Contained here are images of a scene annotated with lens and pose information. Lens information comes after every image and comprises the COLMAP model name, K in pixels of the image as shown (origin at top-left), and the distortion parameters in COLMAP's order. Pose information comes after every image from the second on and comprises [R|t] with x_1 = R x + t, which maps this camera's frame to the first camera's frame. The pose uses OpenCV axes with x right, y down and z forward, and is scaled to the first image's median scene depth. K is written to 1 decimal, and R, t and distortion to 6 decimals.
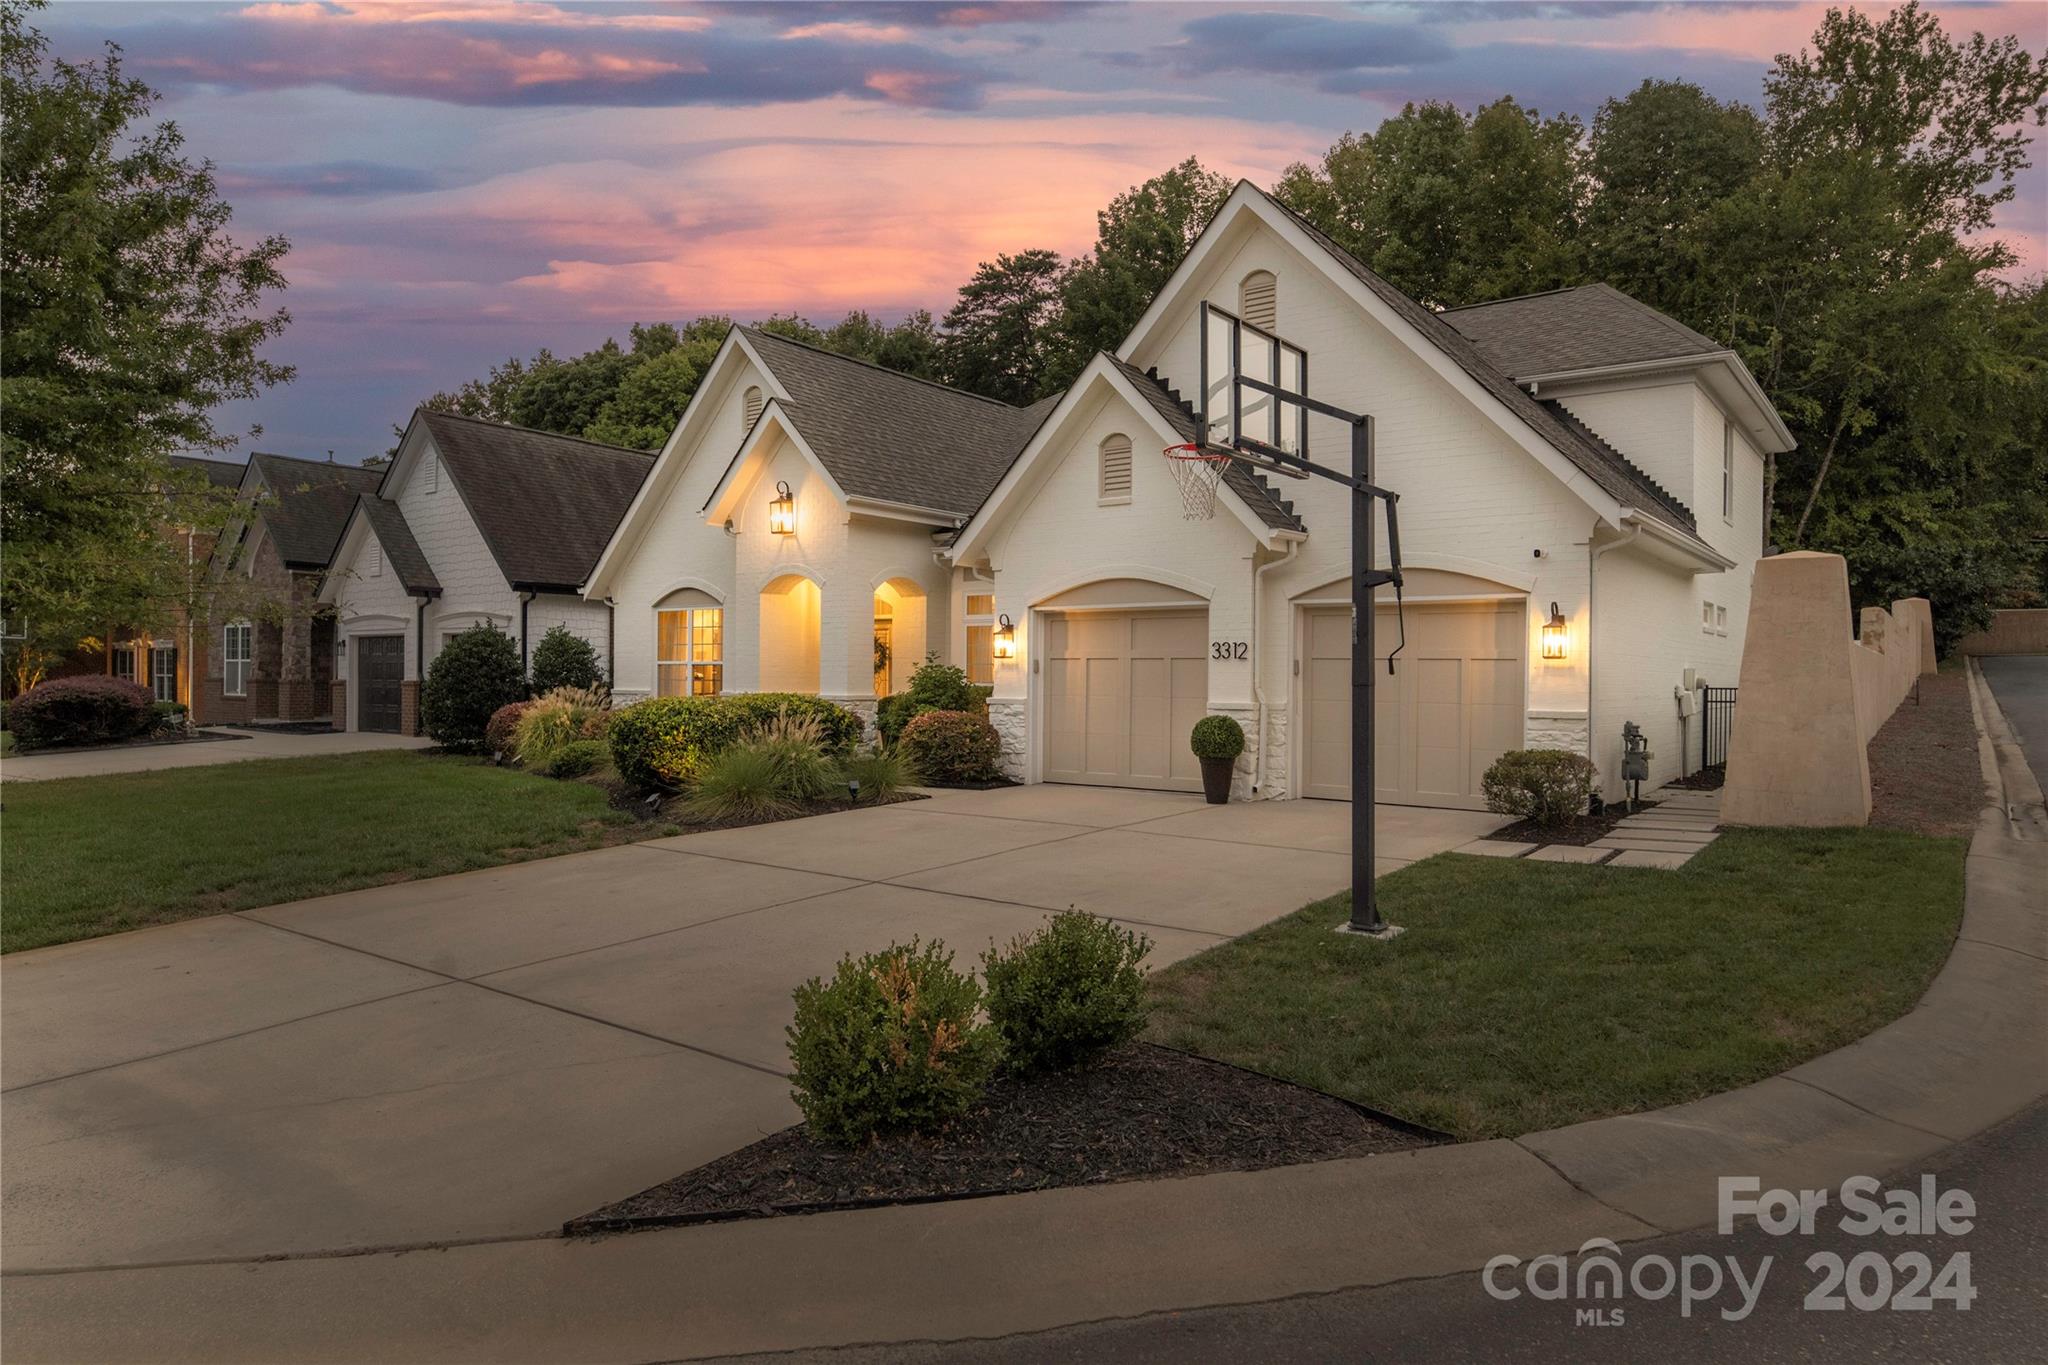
lens RADIAL K [[1194.9, 0, 1021.9], [0, 1194.9, 674.4], [0, 0, 1]] dist [0.005874, 0.001057]
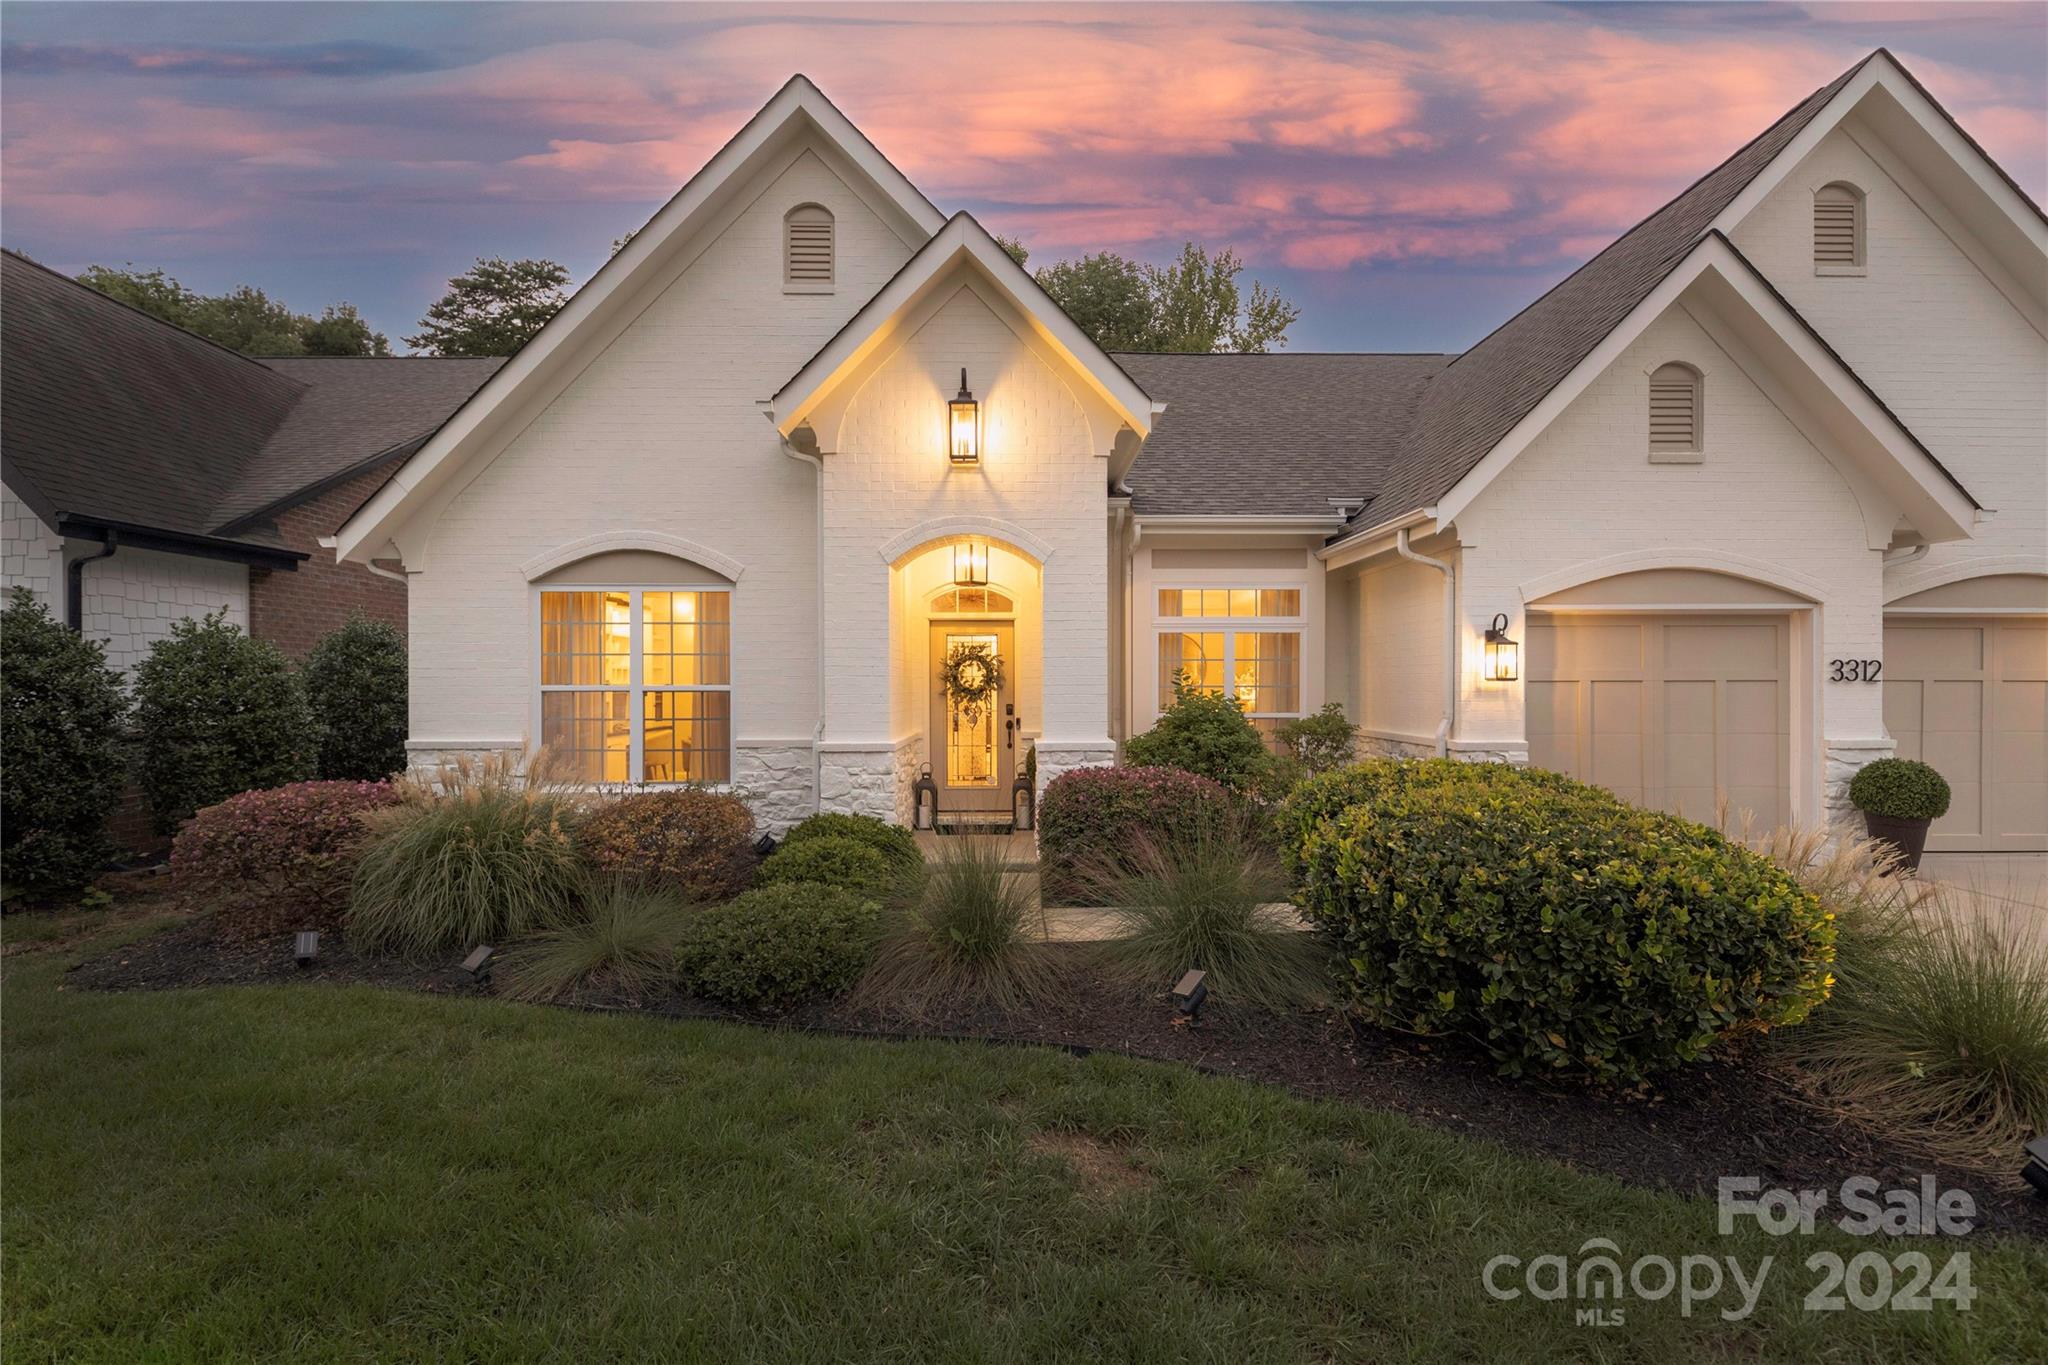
lens RADIAL K [[885.0, 0, 1027.7], [0, 885.0, 678.6], [0, 0, 1]] dist [-0.002518, -0.000294]
pose [[0.796881, -0.007391, 0.604091, -0.416203], [0.008405, 0.999964, 0.001148, -0.014303], [-0.604078, 0.004163, 0.796914, 0.625146]]
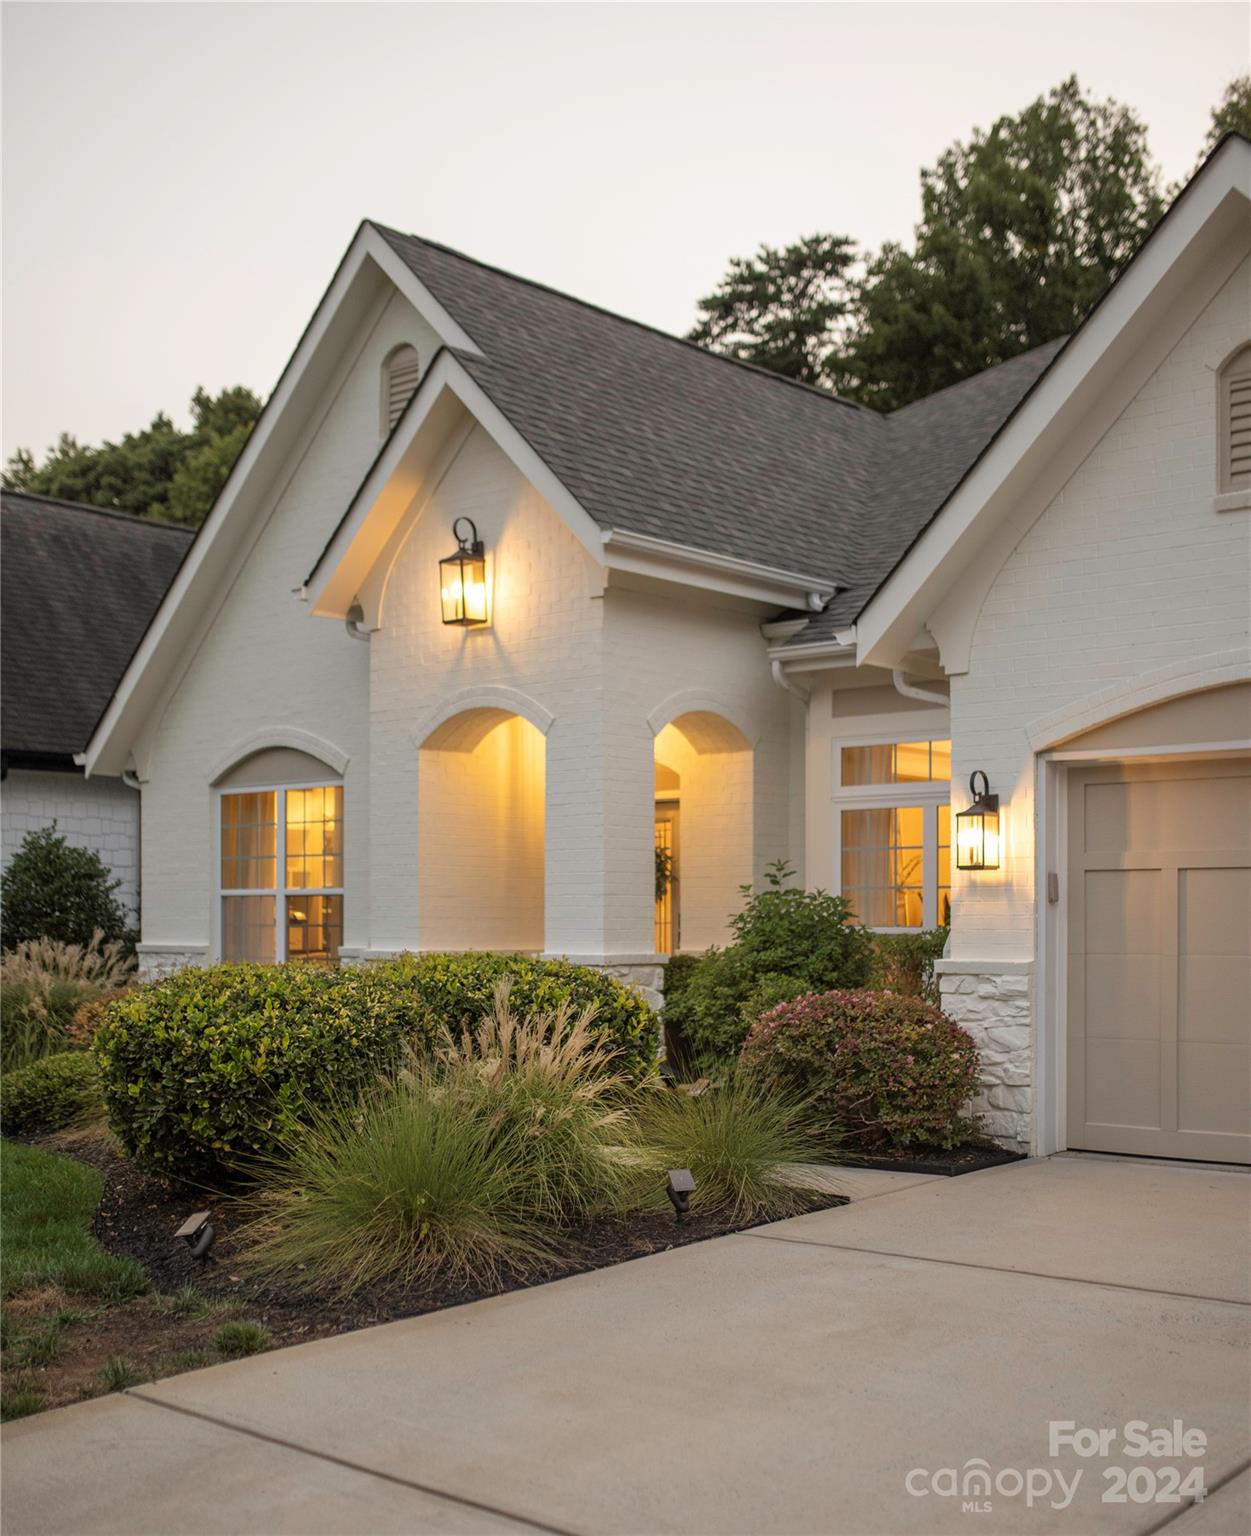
lens RADIAL K [[1763.3, 0, 630.0], [0, 1763.3, 916.8], [0, 0, 1]] dist [-0.039461, 0.026805]
pose [[0.997122, -0.008015, -0.075388, -0.076934], [0.008149, 0.999966, 0.001472, 0.001333], [0.075374, -0.002082, 0.997153, 0.276722]]
